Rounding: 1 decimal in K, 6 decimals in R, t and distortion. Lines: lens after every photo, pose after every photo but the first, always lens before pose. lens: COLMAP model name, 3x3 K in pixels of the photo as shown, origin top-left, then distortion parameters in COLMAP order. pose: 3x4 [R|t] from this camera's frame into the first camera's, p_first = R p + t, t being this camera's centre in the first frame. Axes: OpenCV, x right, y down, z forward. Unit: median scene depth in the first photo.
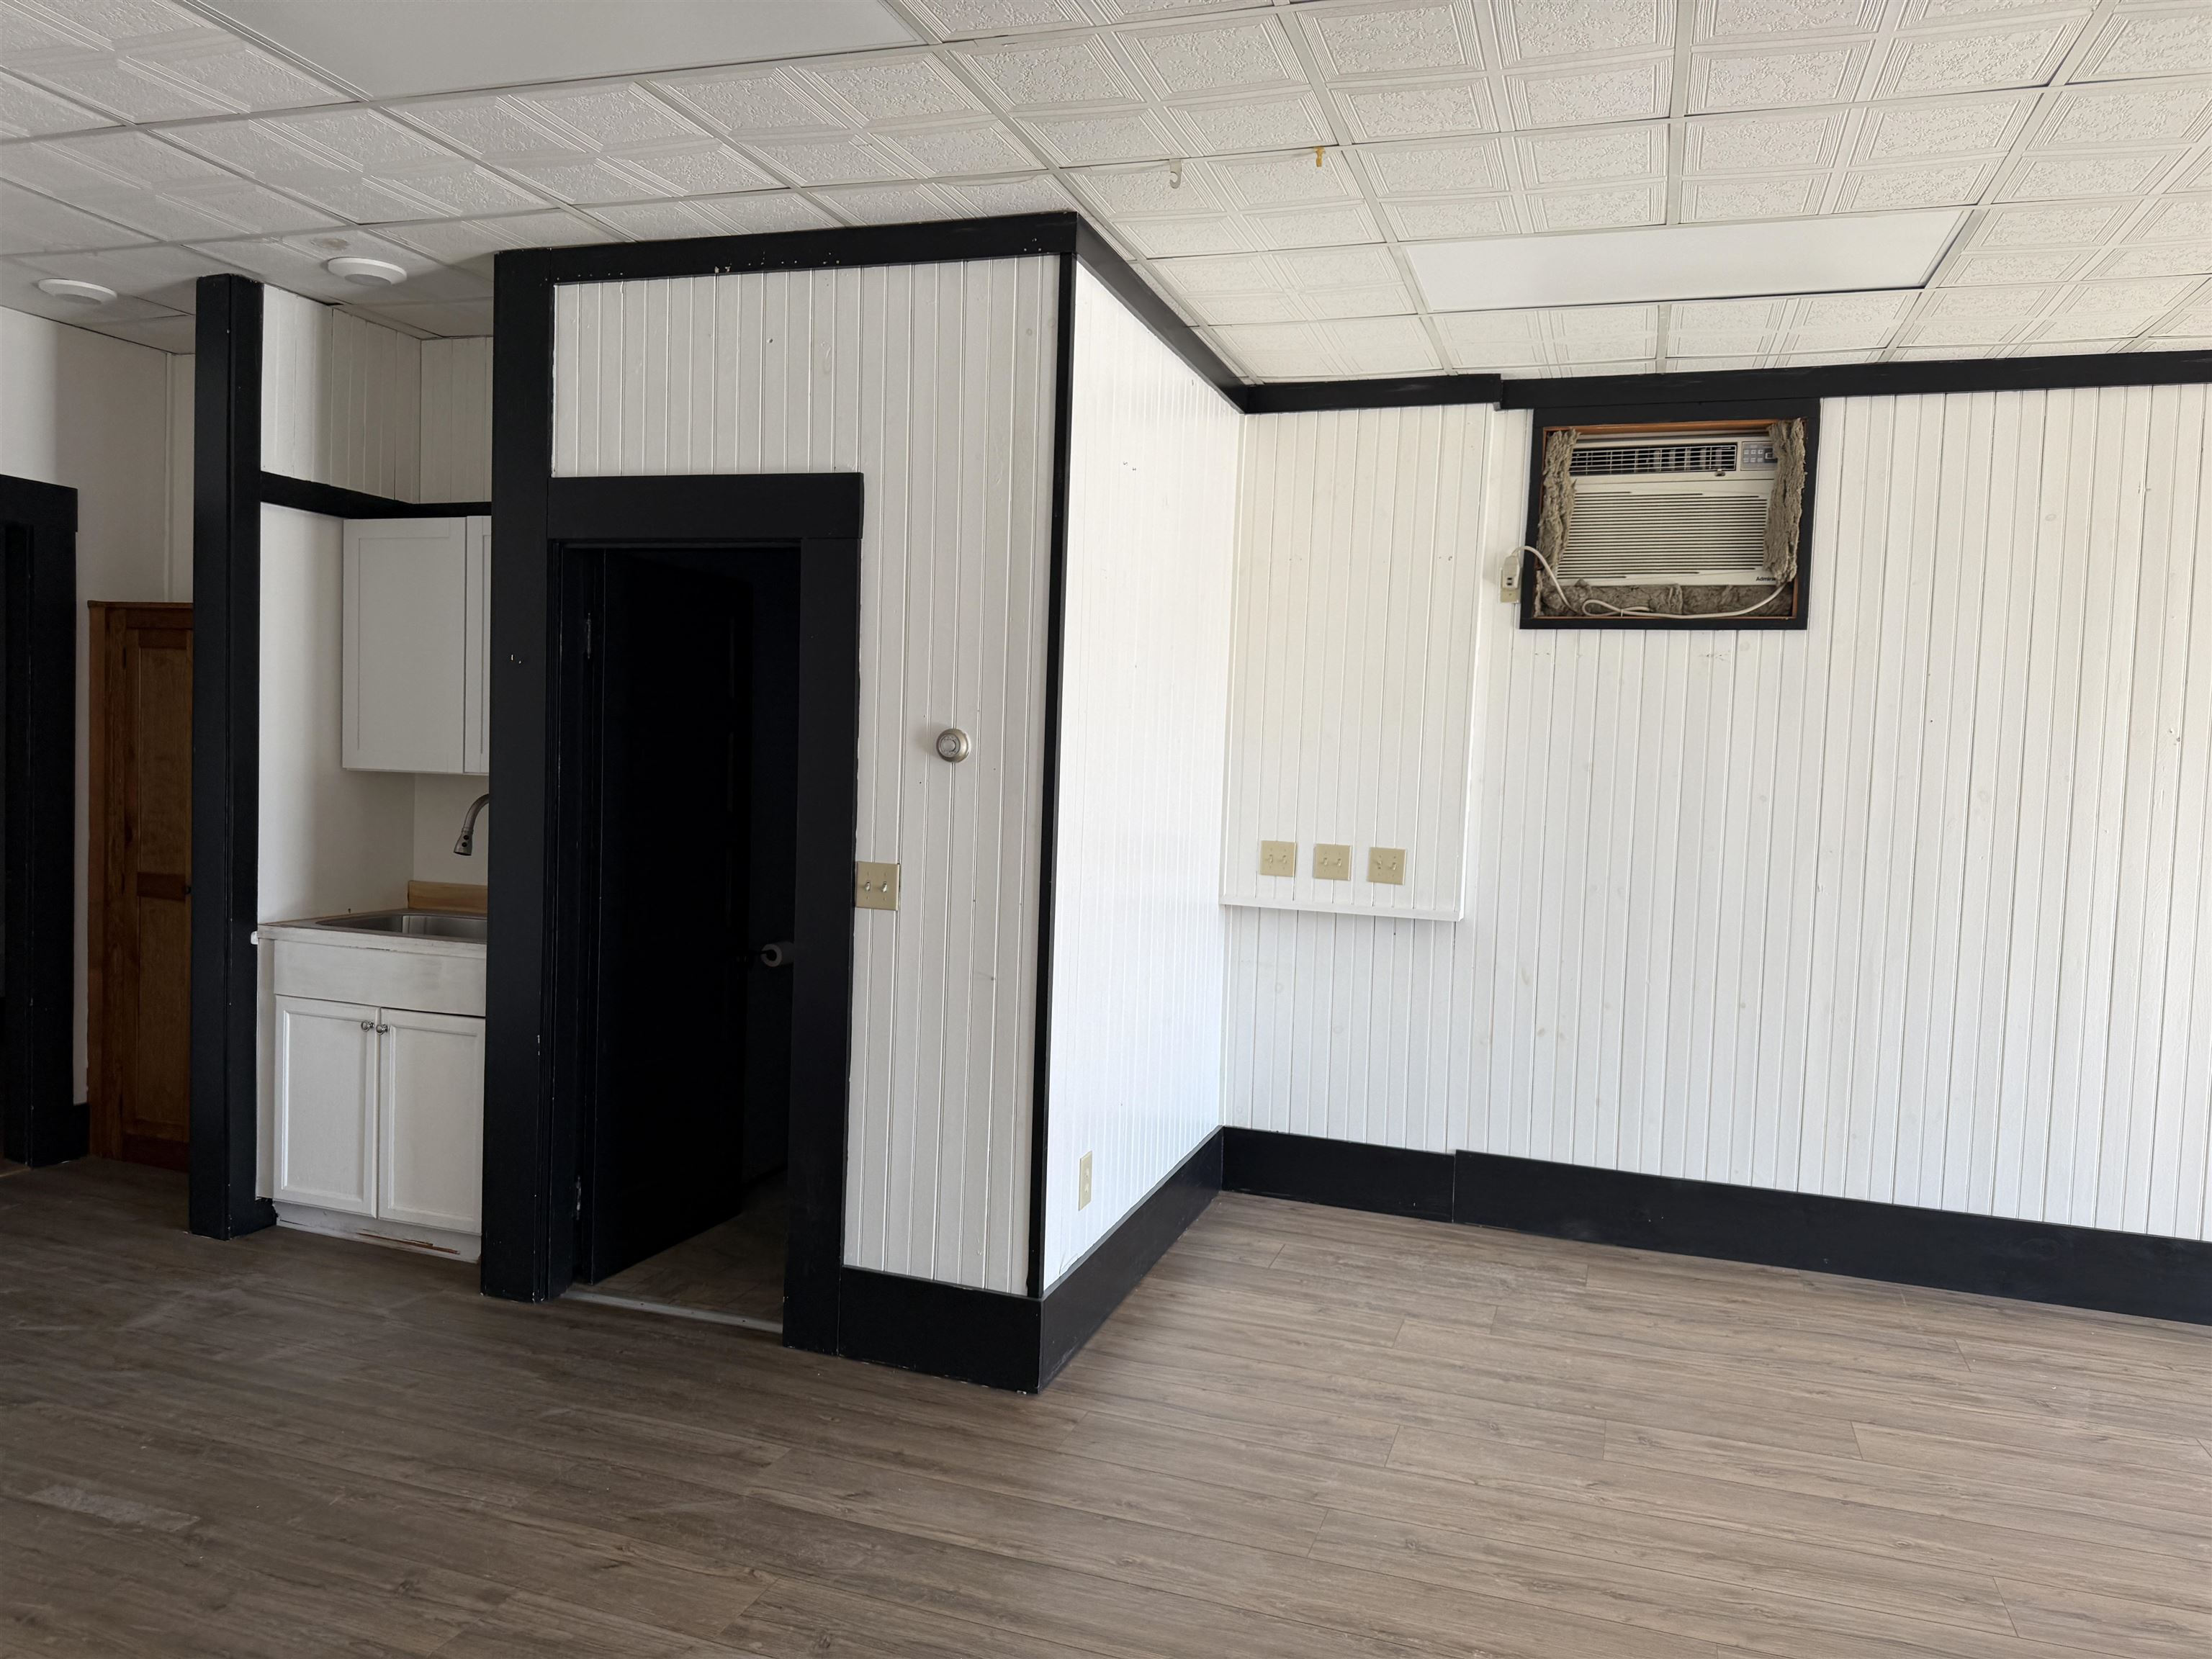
lens RADIAL K [[1535.7, 0, 1106.9], [0, 1535.7, 817.2], [0, 0, 1]] dist [0.009109, 0.000716]
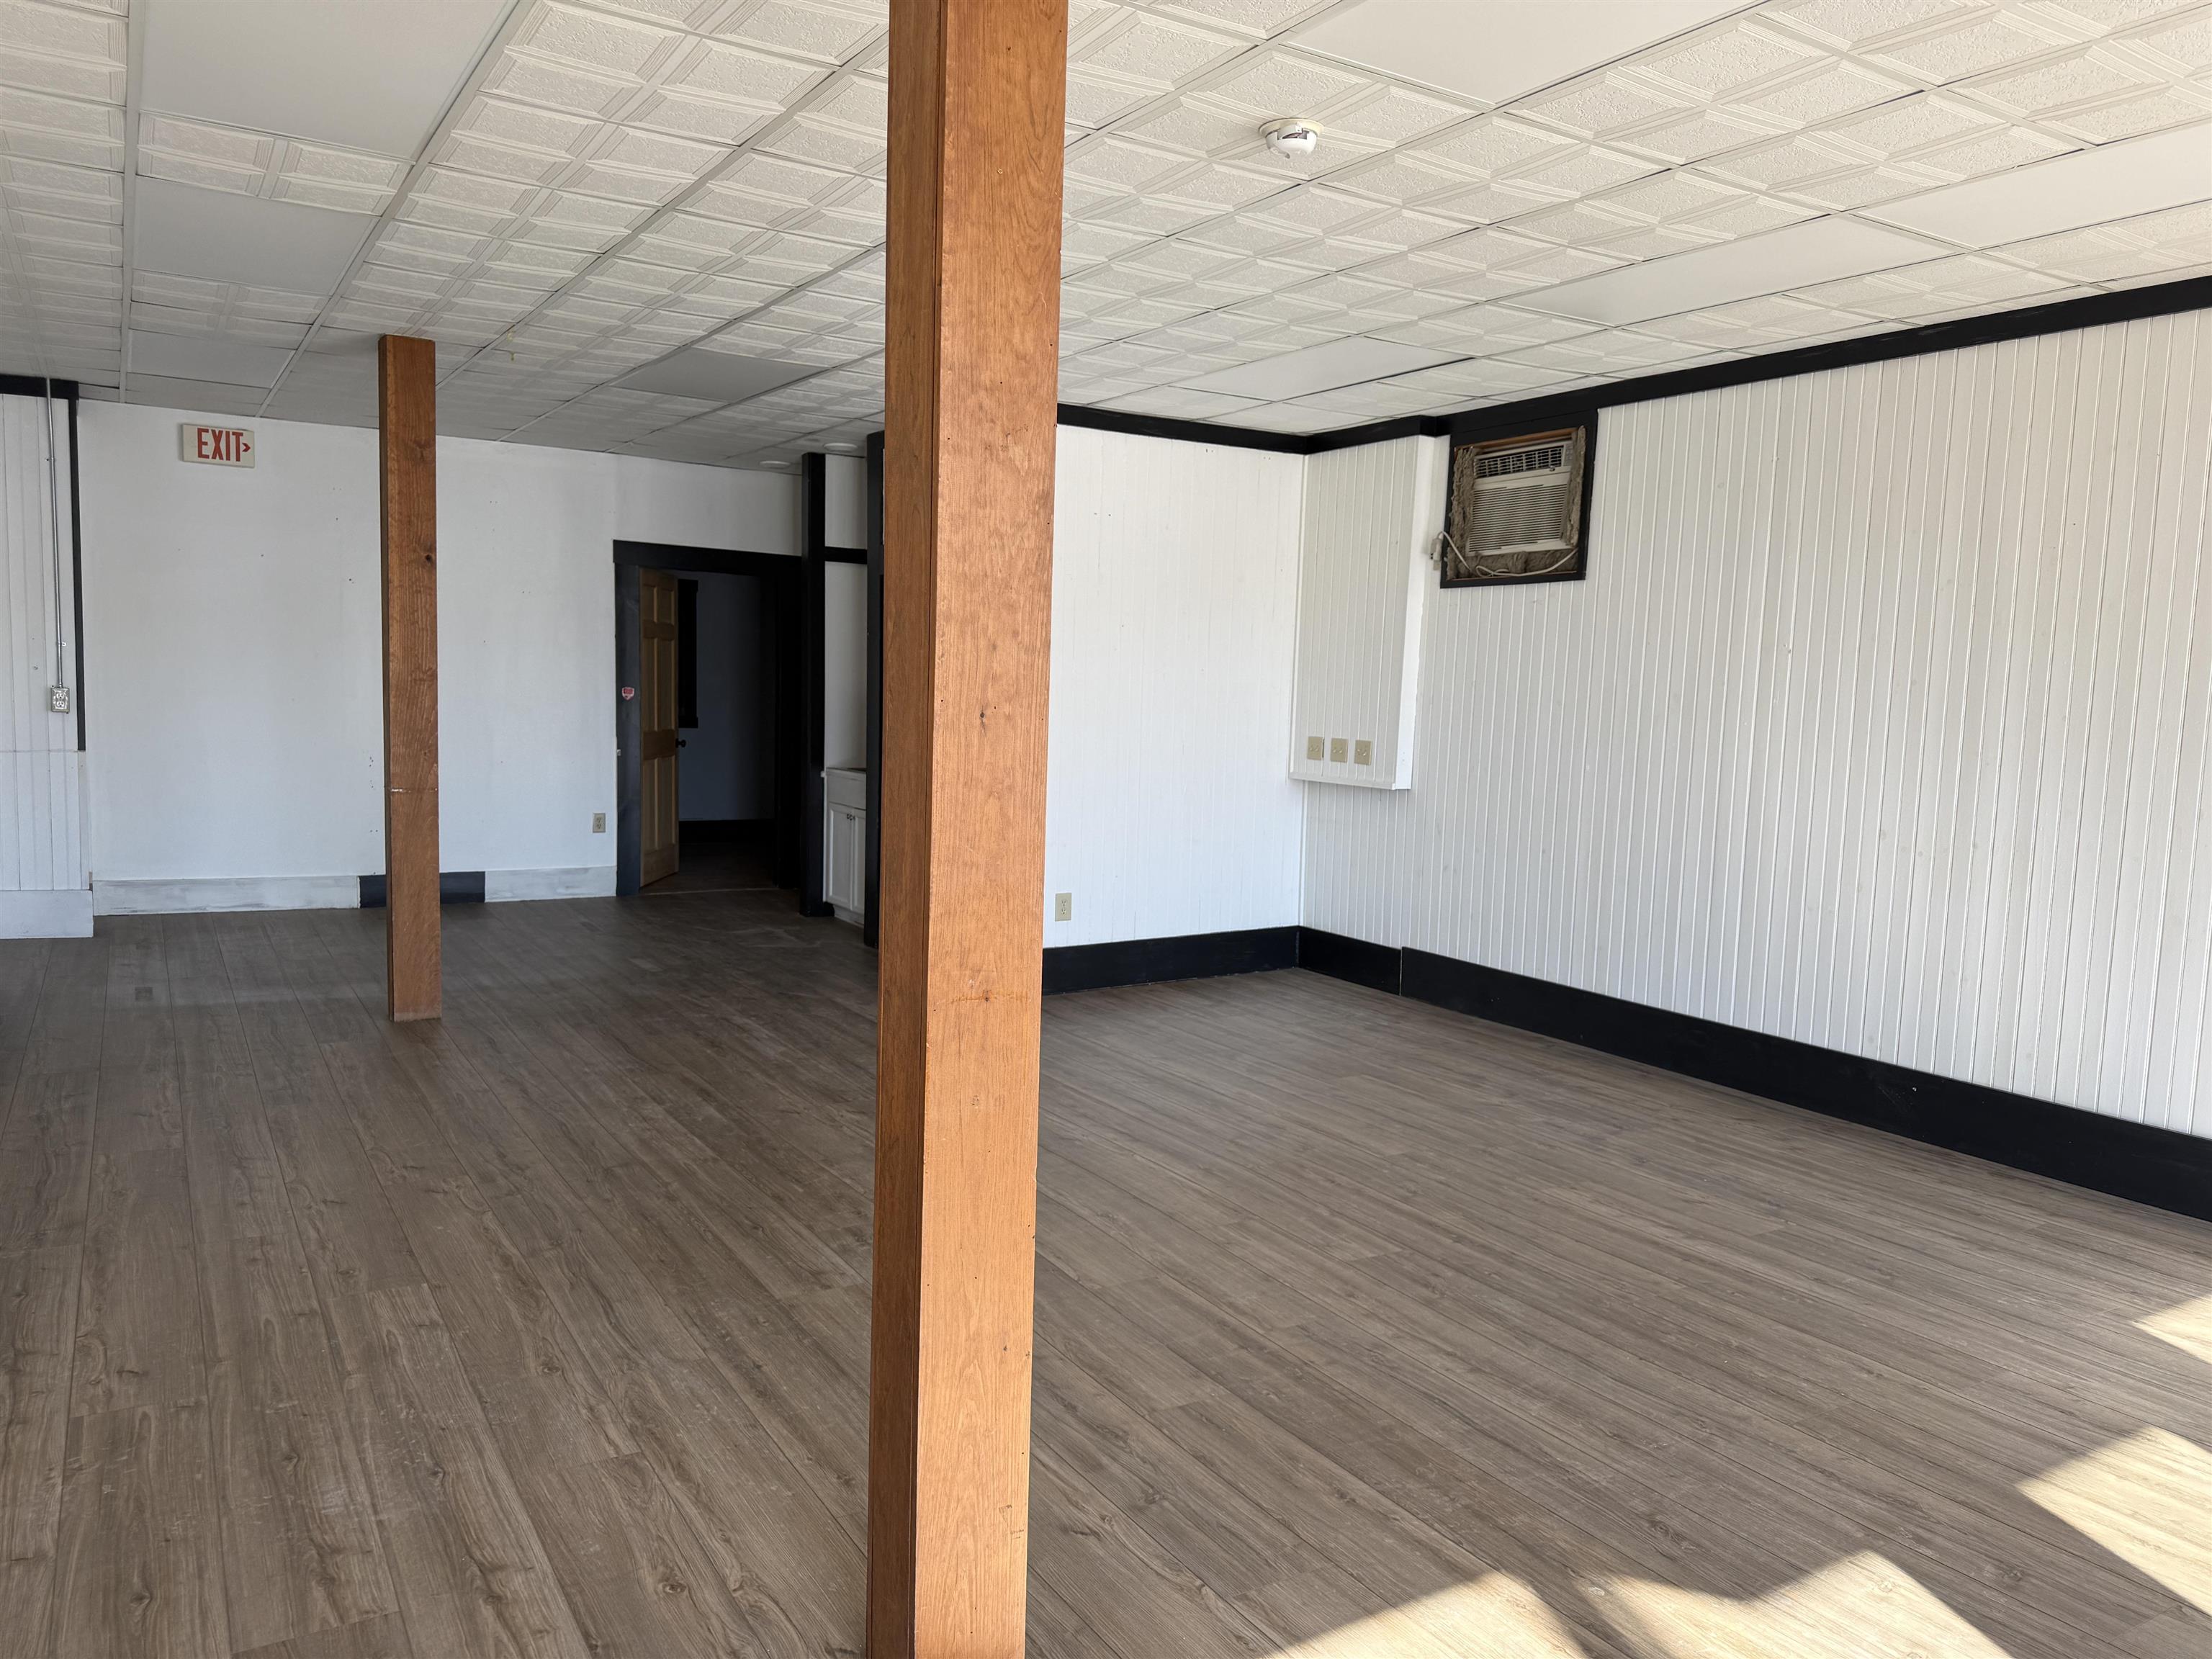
lens RADIAL K [[1550.9, 0, 1106.0], [0, 1550.9, 829.5], [0, 0, 1]] dist [0.007553, -0.000452]
pose [[0.770900, 0.045989, -0.635294, 0.971078], [-0.028187, 0.998876, 0.038105, 0.057414], [0.636332, -0.011468, 0.771330, -0.329303]]
